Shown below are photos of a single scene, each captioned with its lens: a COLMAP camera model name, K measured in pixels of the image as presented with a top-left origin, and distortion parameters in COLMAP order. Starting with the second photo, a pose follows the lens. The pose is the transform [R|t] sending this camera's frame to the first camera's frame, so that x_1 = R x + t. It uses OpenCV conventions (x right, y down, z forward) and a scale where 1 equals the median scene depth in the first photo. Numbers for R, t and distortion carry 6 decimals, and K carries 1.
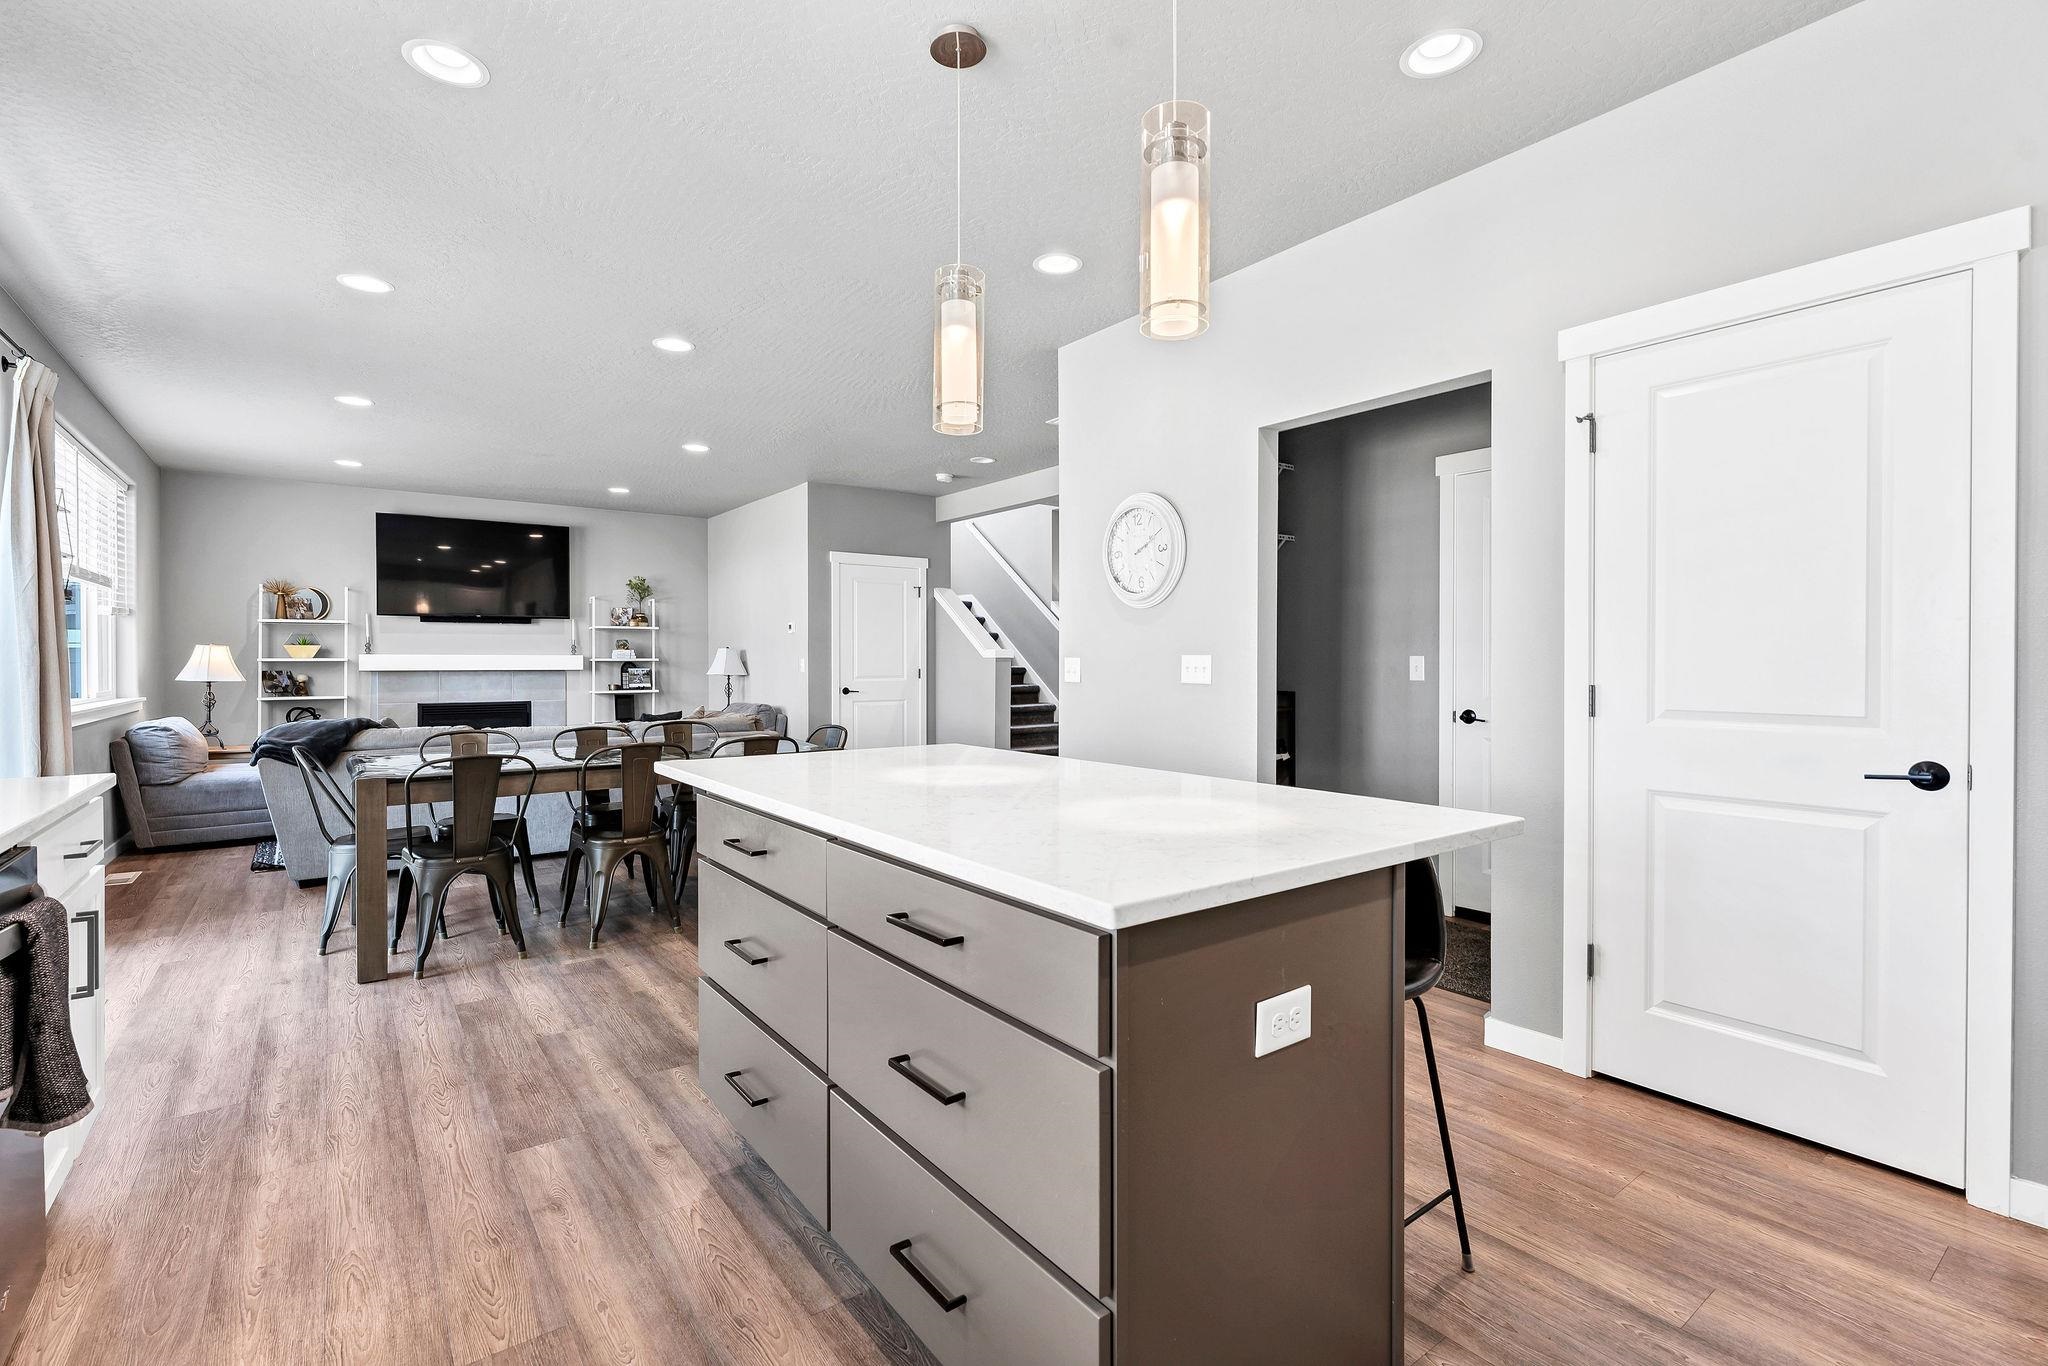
lens RADIAL K [[926.2, 0, 1021.7], [0, 926.2, 661.6], [0, 0, 1]] dist [-0.000733, 0.000791]
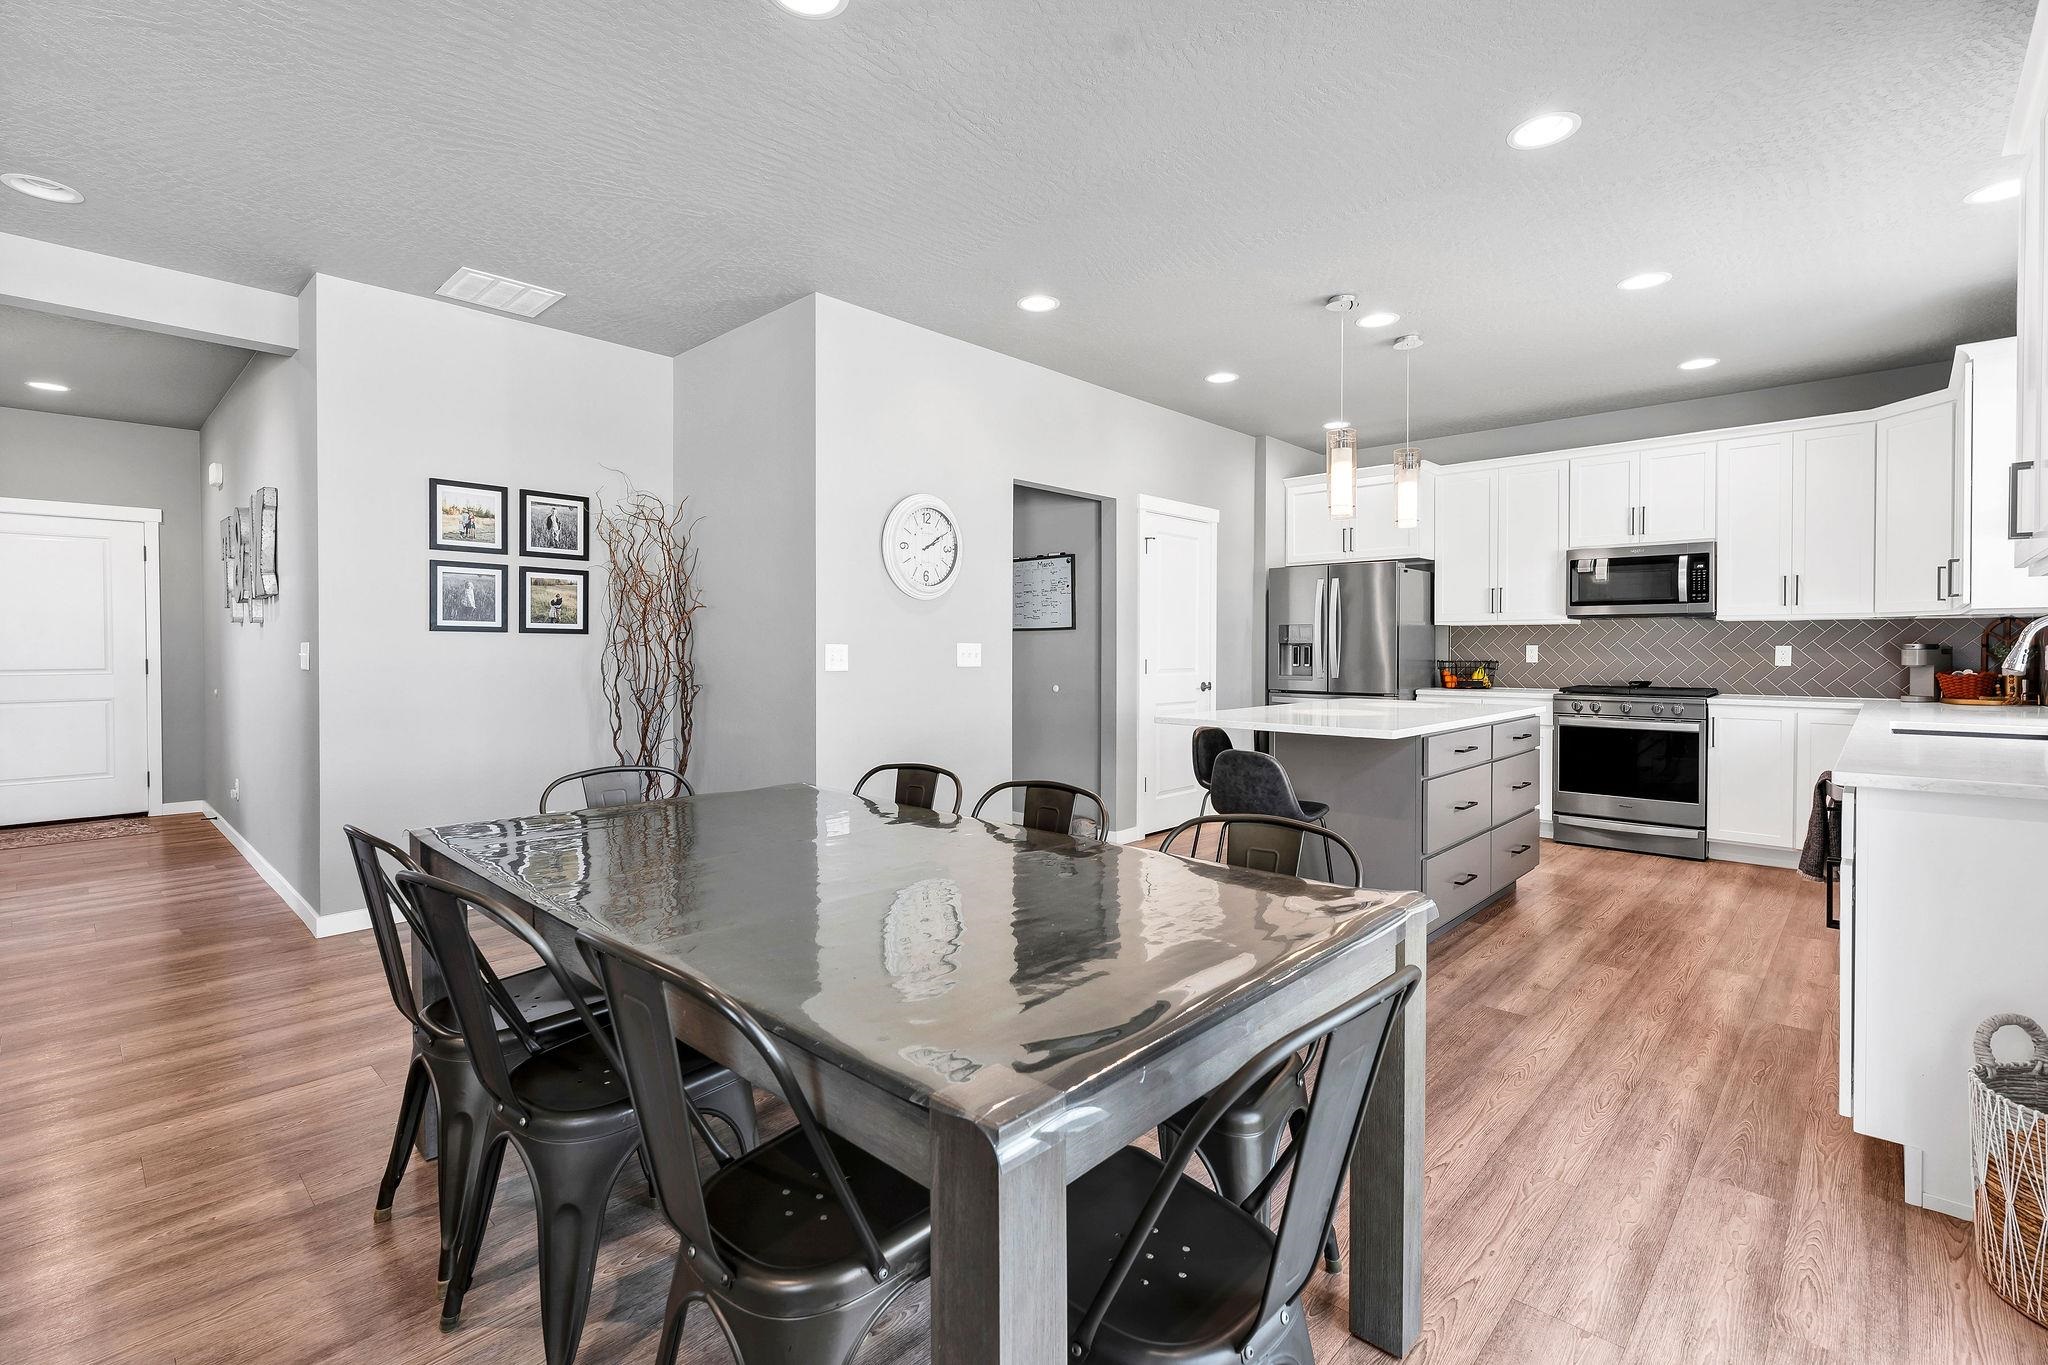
lens RADIAL K [[910.6, 0, 1026.5], [0, 910.6, 651.4], [0, 0, 1]] dist [-0.000430, 0.000278]
pose [[-0.171366, -0.003889, 0.985200, -0.494333], [-0.001192, 0.999992, 0.003740, -0.000614], [-0.985207, -0.000534, -0.171369, 0.554958]]
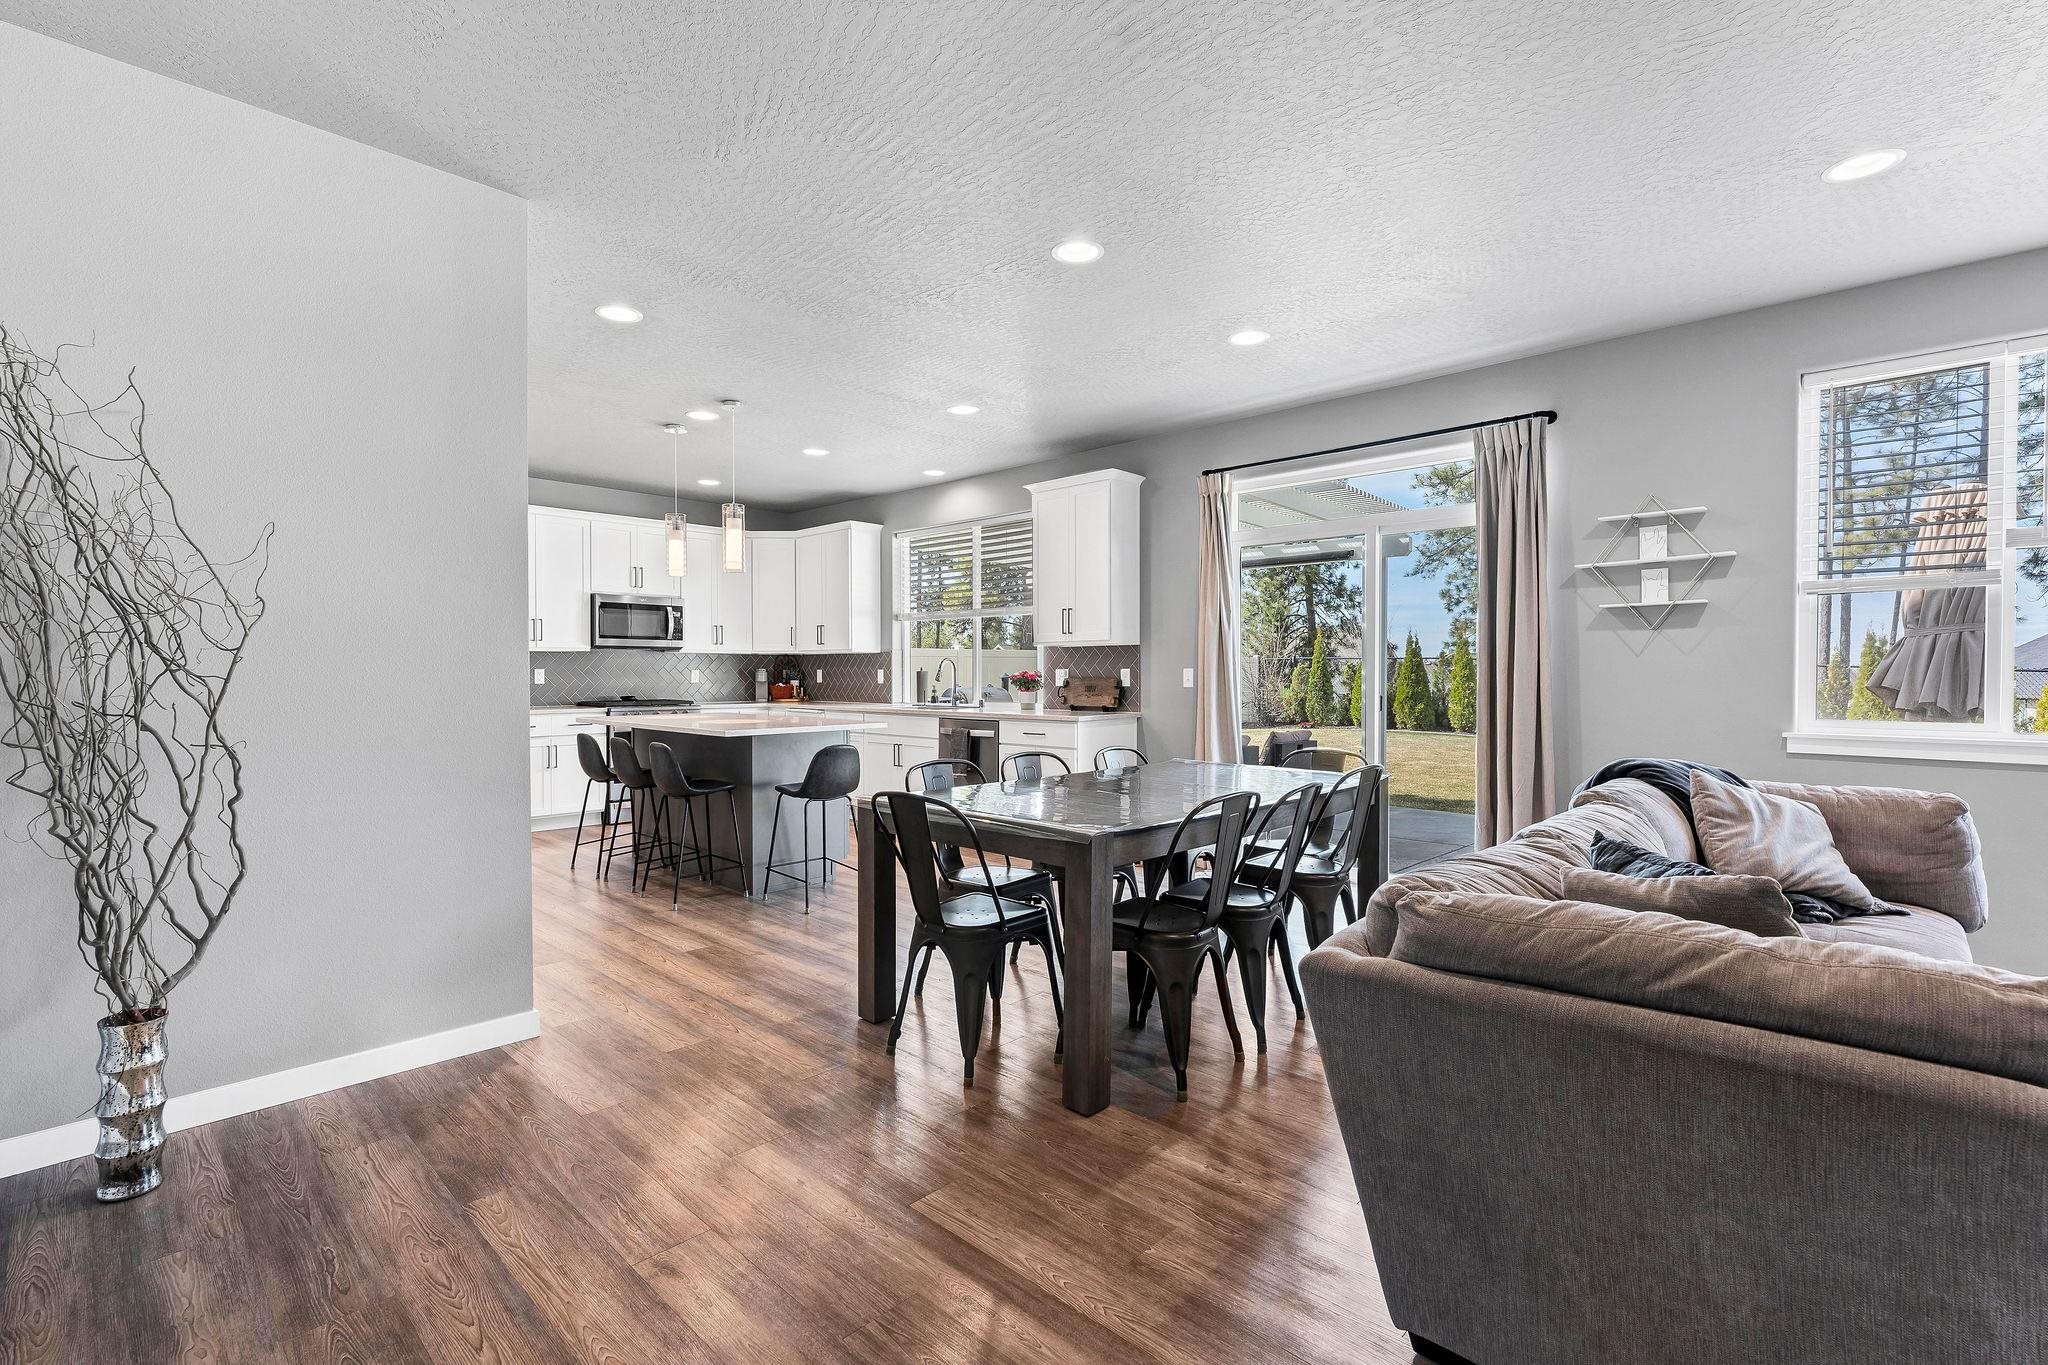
lens RADIAL K [[913.7, 0, 1009.1], [0, 913.7, 686.6], [0, 0, 1]] dist [-0.000868, -0.000206]
pose [[-0.988396, 0.003664, -0.151856, -0.121336], [0.001139, 0.999860, 0.016711, -0.000974], [0.151896, 0.016344, -0.988261, 0.985382]]
